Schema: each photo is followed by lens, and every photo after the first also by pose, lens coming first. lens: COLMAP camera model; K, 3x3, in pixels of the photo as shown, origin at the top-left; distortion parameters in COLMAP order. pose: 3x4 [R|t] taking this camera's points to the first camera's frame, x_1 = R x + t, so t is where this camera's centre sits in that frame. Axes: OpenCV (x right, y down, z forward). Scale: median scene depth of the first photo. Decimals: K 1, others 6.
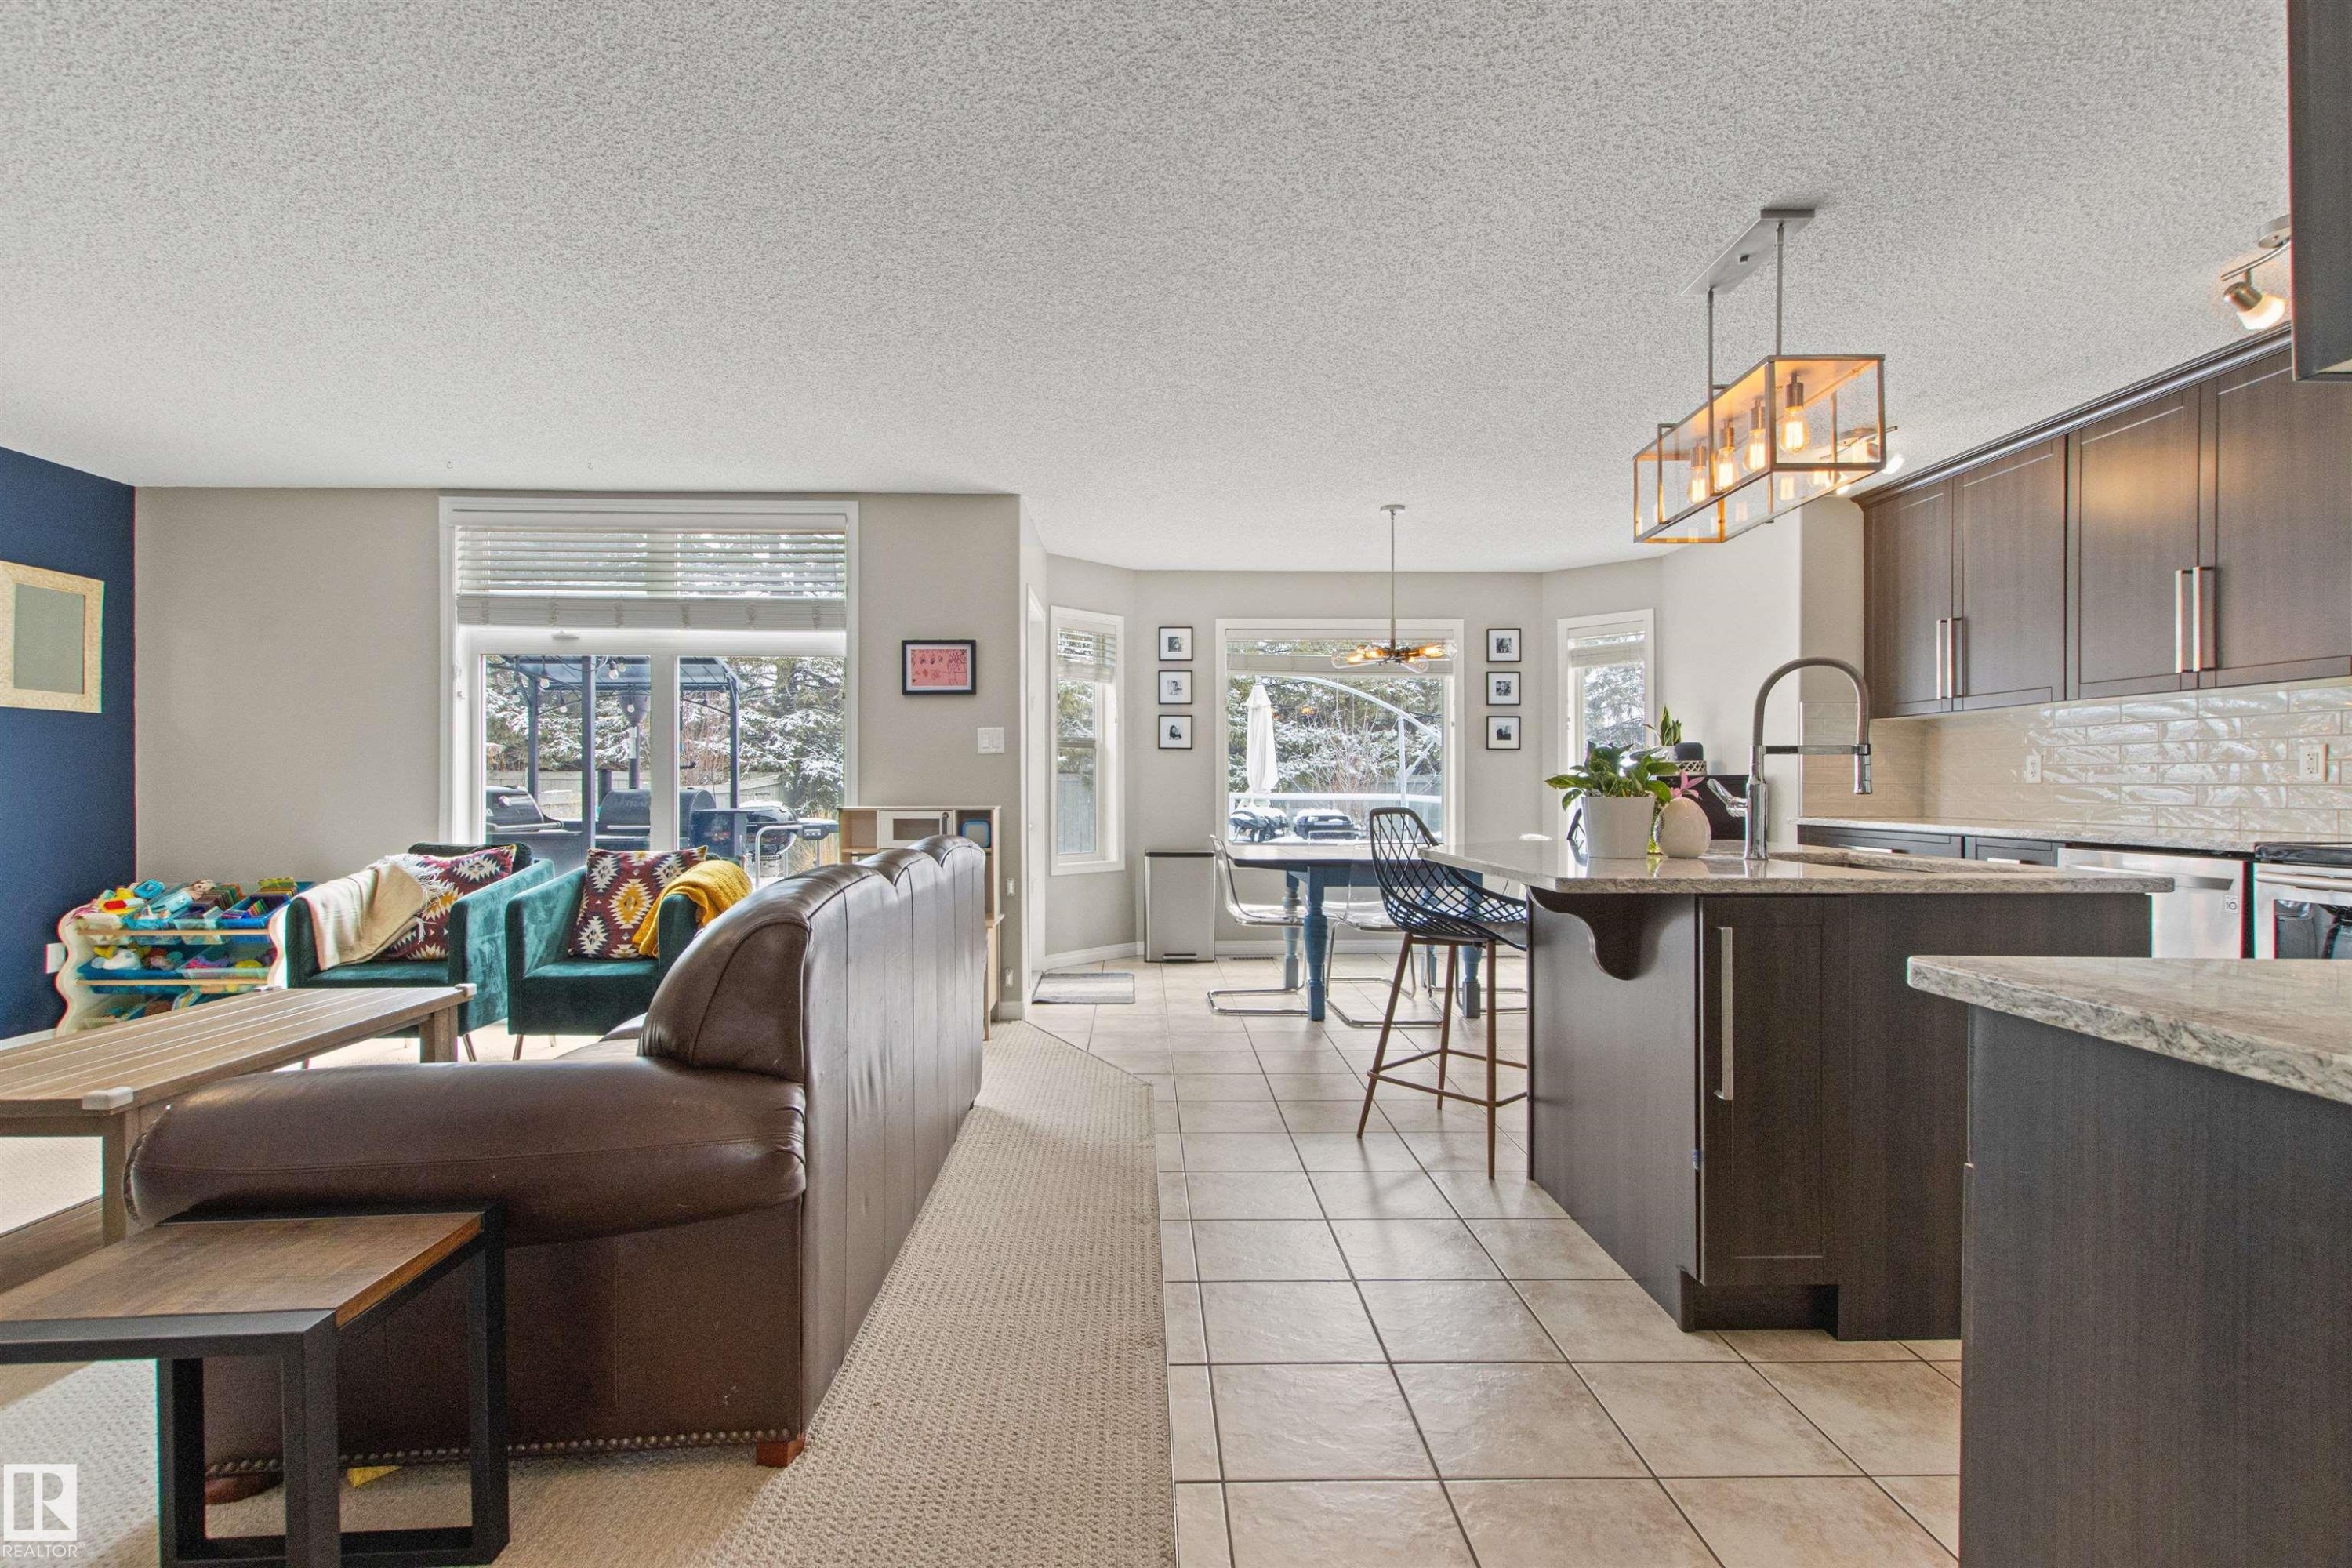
lens RADIAL K [[1097.4, 0, 1151.6], [0, 1097.4, 782.2], [0, 0, 1]] dist [0.003293, -0.000216]
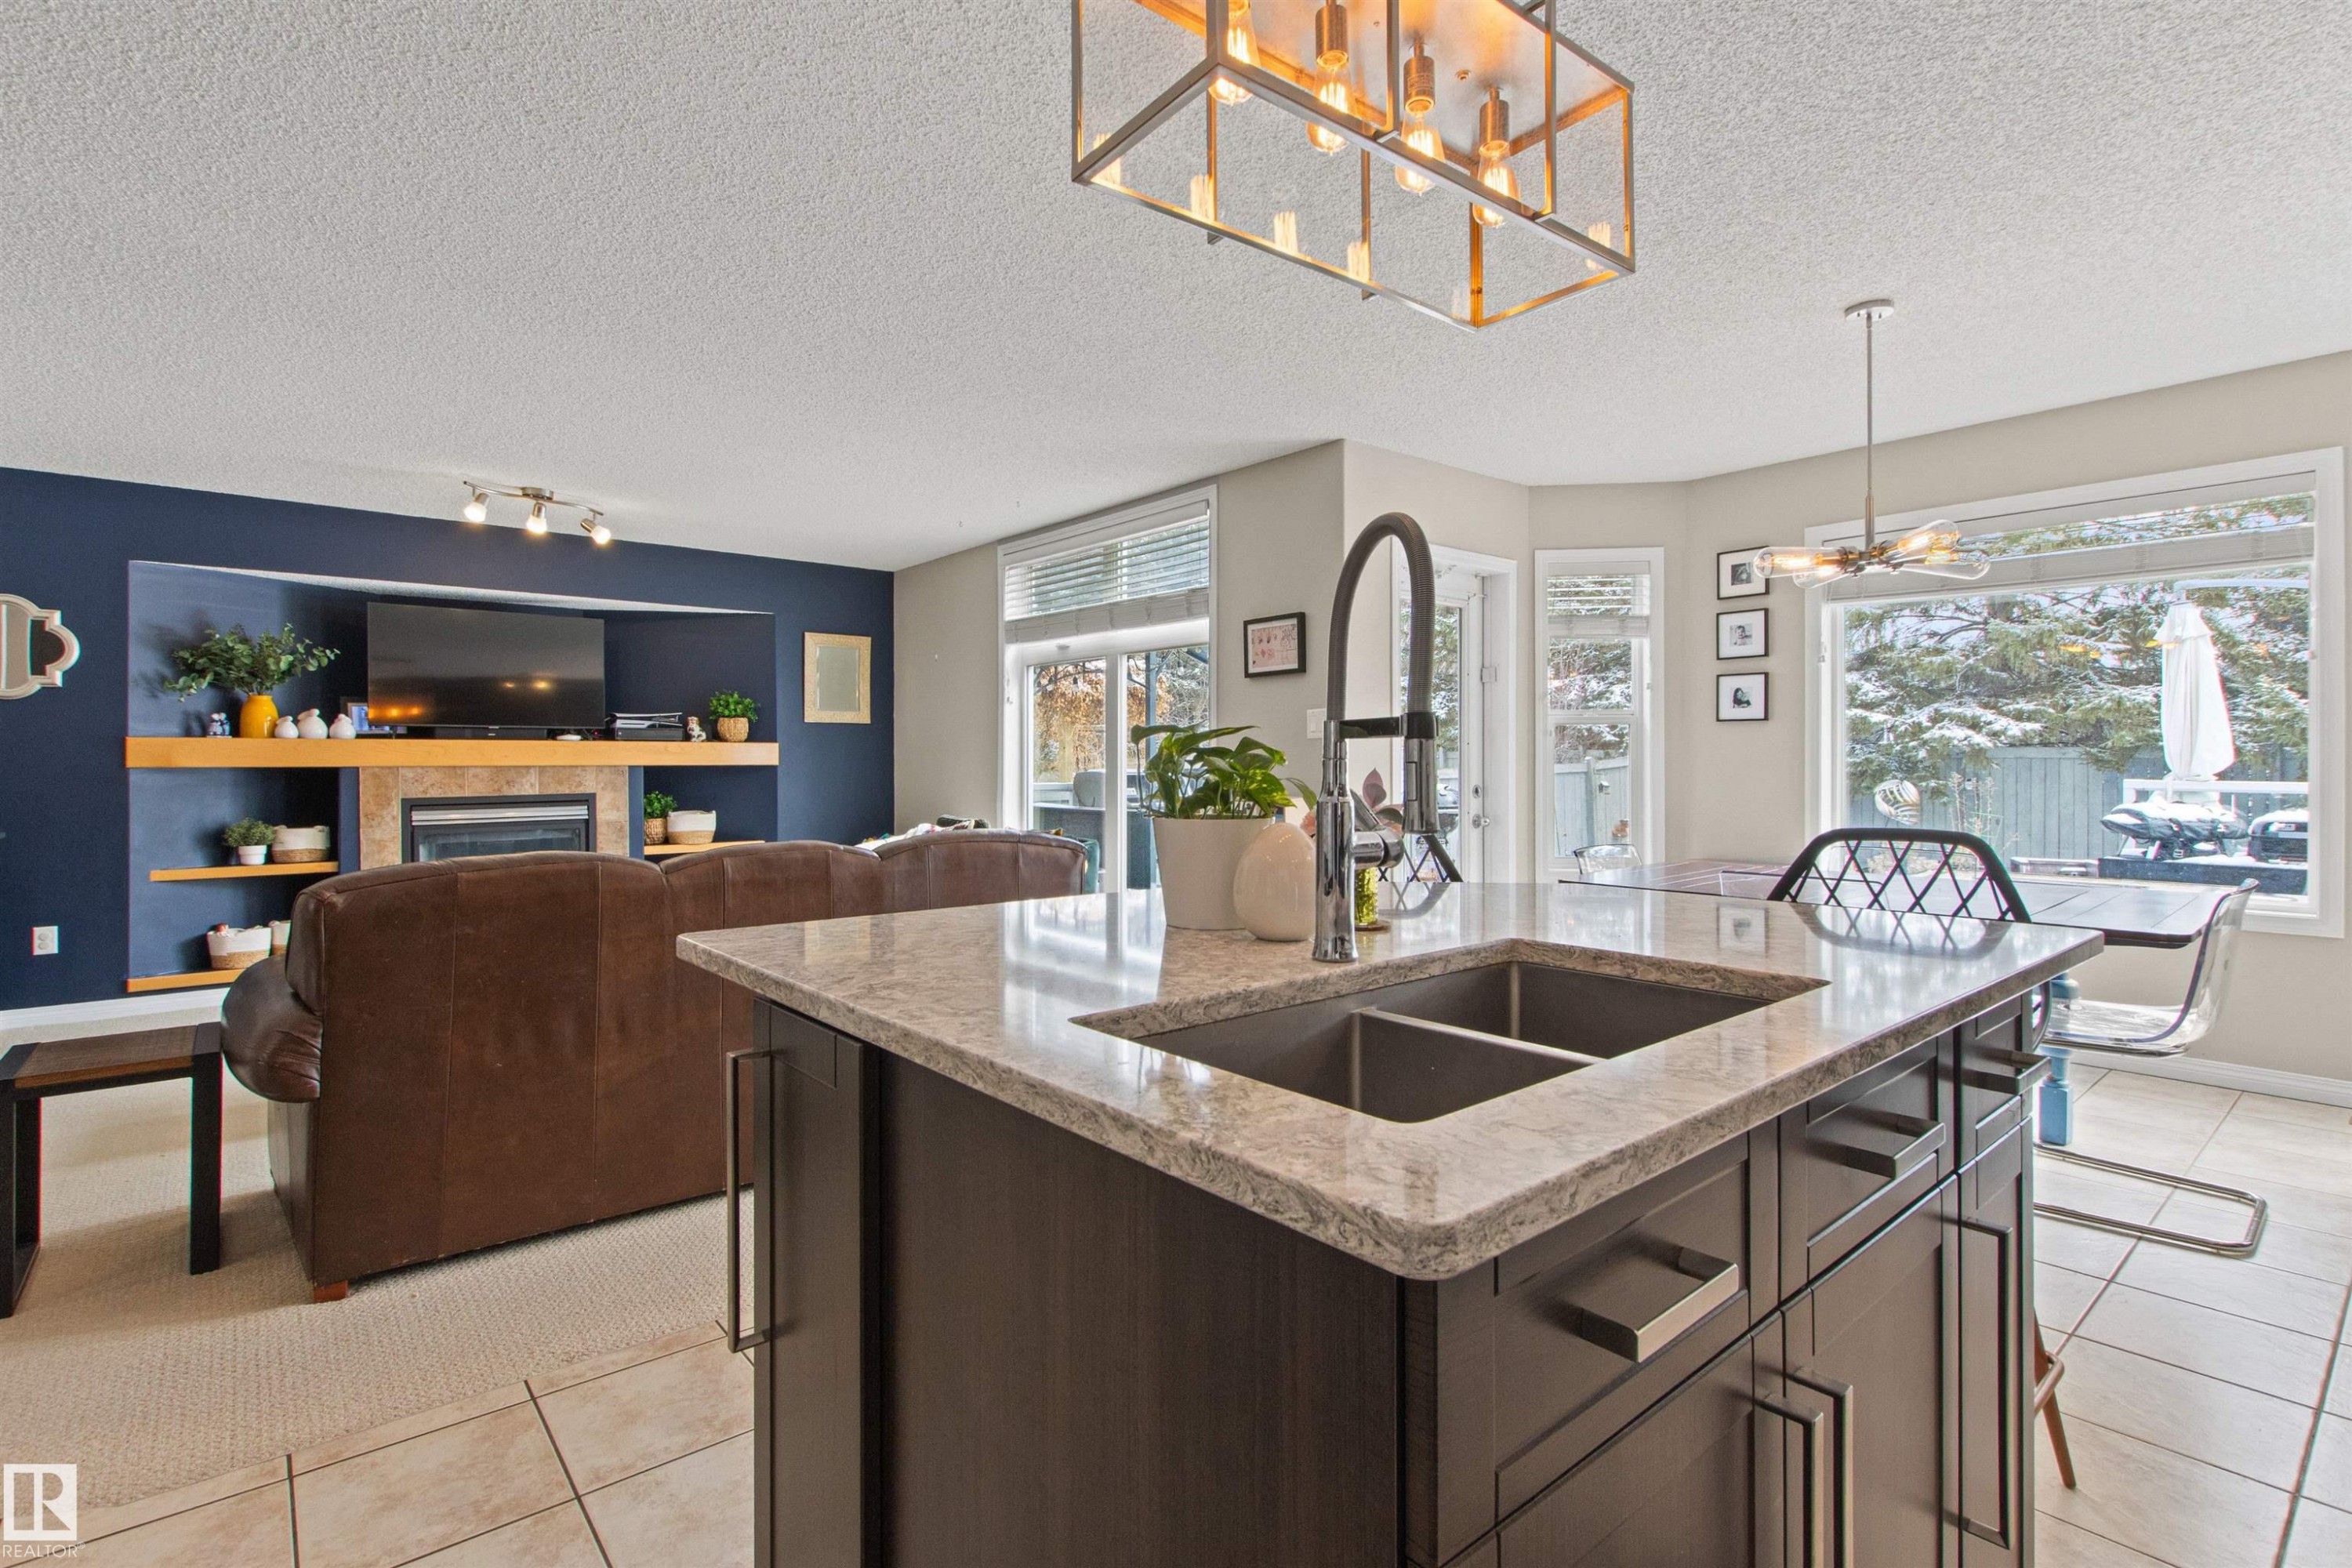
lens RADIAL K [[1097.4, 0, 1155.0], [0, 1097.4, 770.5], [0, 0, 1]] dist [0.003293, -0.000216]
pose [[0.608806, 0.006192, -0.793295, 0.482557], [0.003783, 0.999936, 0.010709, -0.009395], [0.793310, -0.009521, 0.608744, 0.352666]]
